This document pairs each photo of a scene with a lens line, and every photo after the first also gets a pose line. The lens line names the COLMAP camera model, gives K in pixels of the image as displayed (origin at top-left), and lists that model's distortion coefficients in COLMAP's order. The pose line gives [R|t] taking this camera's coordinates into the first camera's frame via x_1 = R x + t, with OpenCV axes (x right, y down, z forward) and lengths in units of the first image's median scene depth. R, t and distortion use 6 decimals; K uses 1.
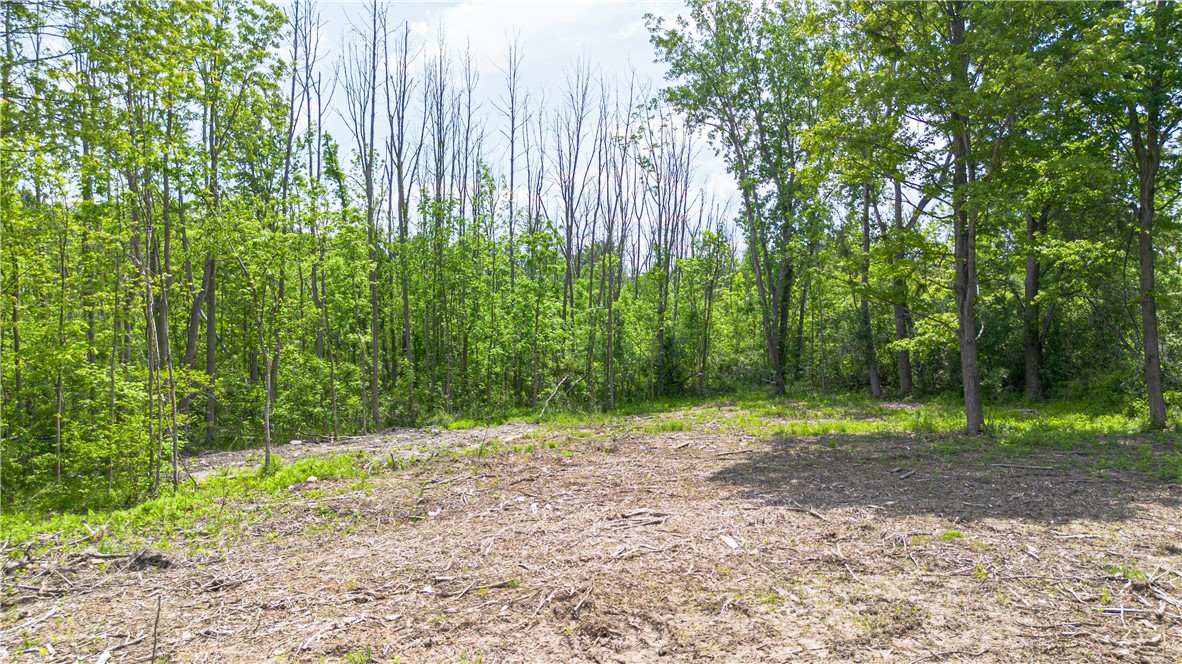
lens RADIAL K [[838.4, 0, 598.8], [0, 838.4, 334.5], [0, 0, 1]] dist [0.067624, -0.065234]
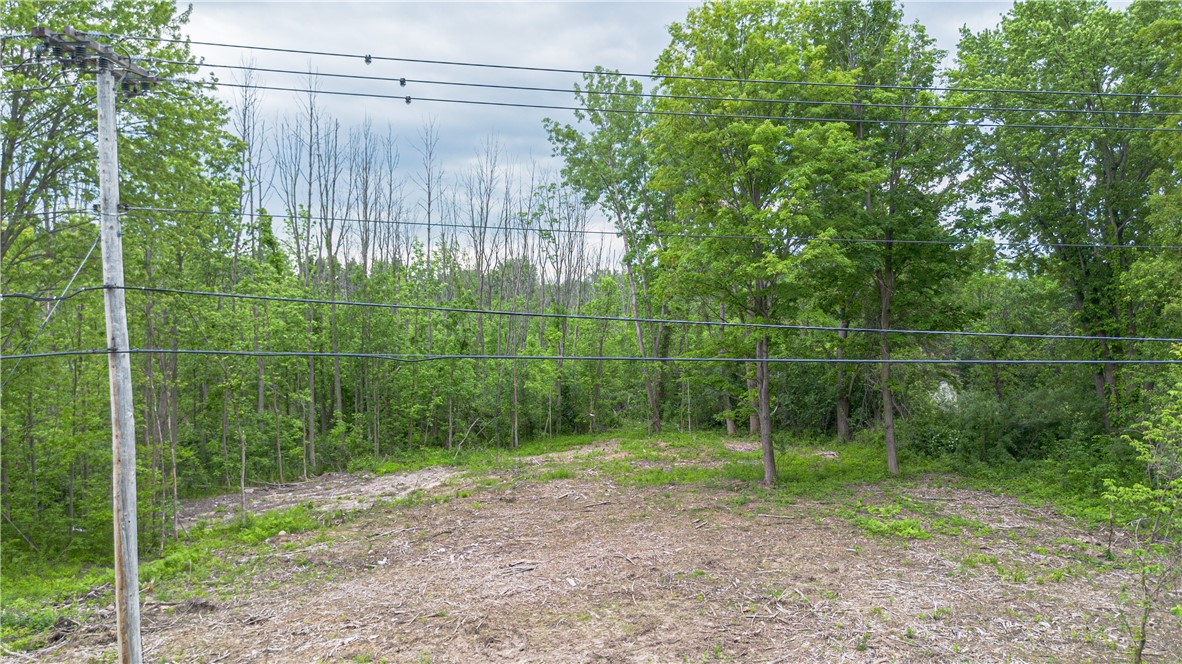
lens RADIAL K [[838.4, 0, 617.4], [0, 838.4, 350.4], [0, 0, 1]] dist [0.067624, -0.065234]
pose [[0.992306, 0.000718, 0.123806, 0.010885], [-0.003071, 0.999818, 0.018819, -0.072873], [-0.123770, -0.019054, 0.992128, -0.196968]]
